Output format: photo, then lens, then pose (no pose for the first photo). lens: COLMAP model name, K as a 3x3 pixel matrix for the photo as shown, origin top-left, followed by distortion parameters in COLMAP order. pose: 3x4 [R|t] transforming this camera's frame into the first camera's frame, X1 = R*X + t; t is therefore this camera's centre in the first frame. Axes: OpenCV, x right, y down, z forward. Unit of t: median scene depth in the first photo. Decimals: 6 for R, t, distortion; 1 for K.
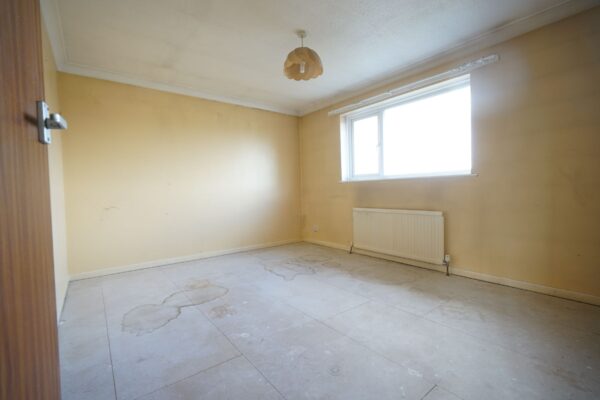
lens RADIAL K [[275.3, 0, 300.0], [0, 275.3, 200.0], [0, 0, 1]] dist [-0.001093, 0.000225]
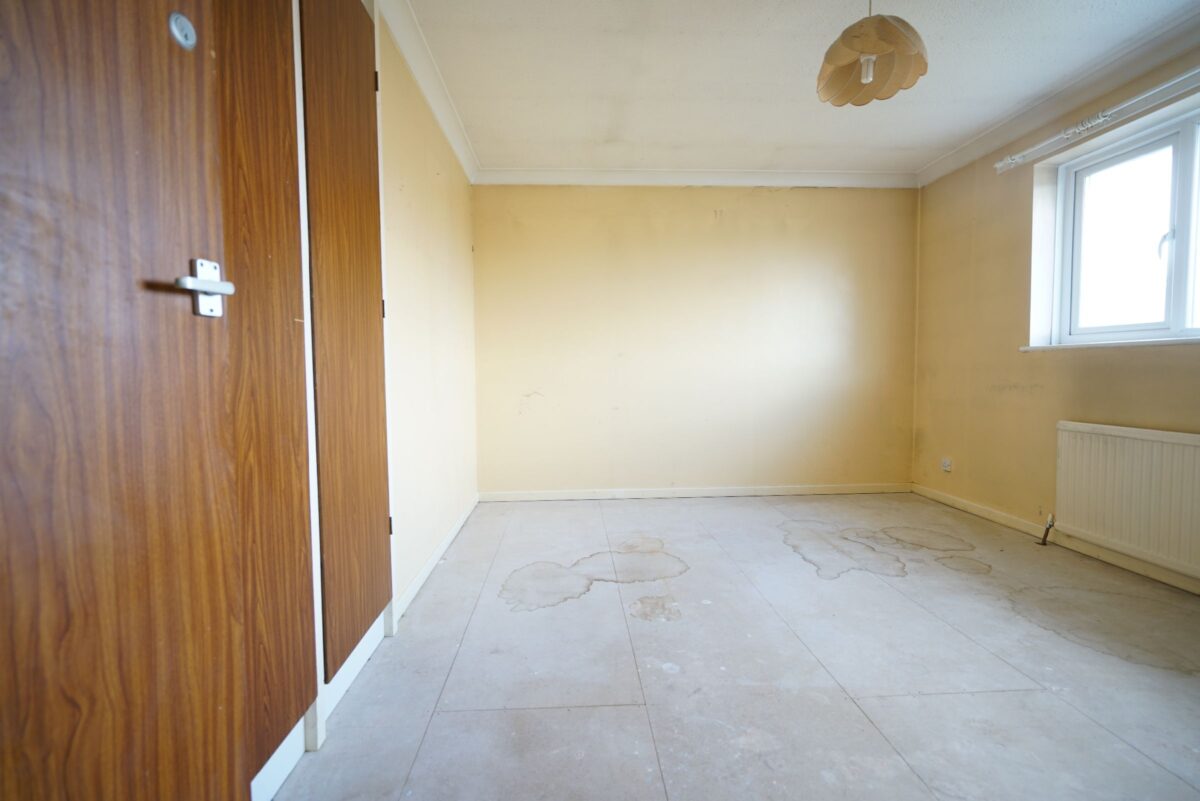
lens RADIAL K [[550.6, 0, 600.0], [0, 550.6, 400.5], [0, 0, 1]] dist [-0.001093, 0.000225]
pose [[0.814961, 0.048954, -0.577444, 0.149729], [-0.028861, 0.998618, 0.043928, -0.015542], [0.578796, -0.019134, 0.815248, 0.084369]]
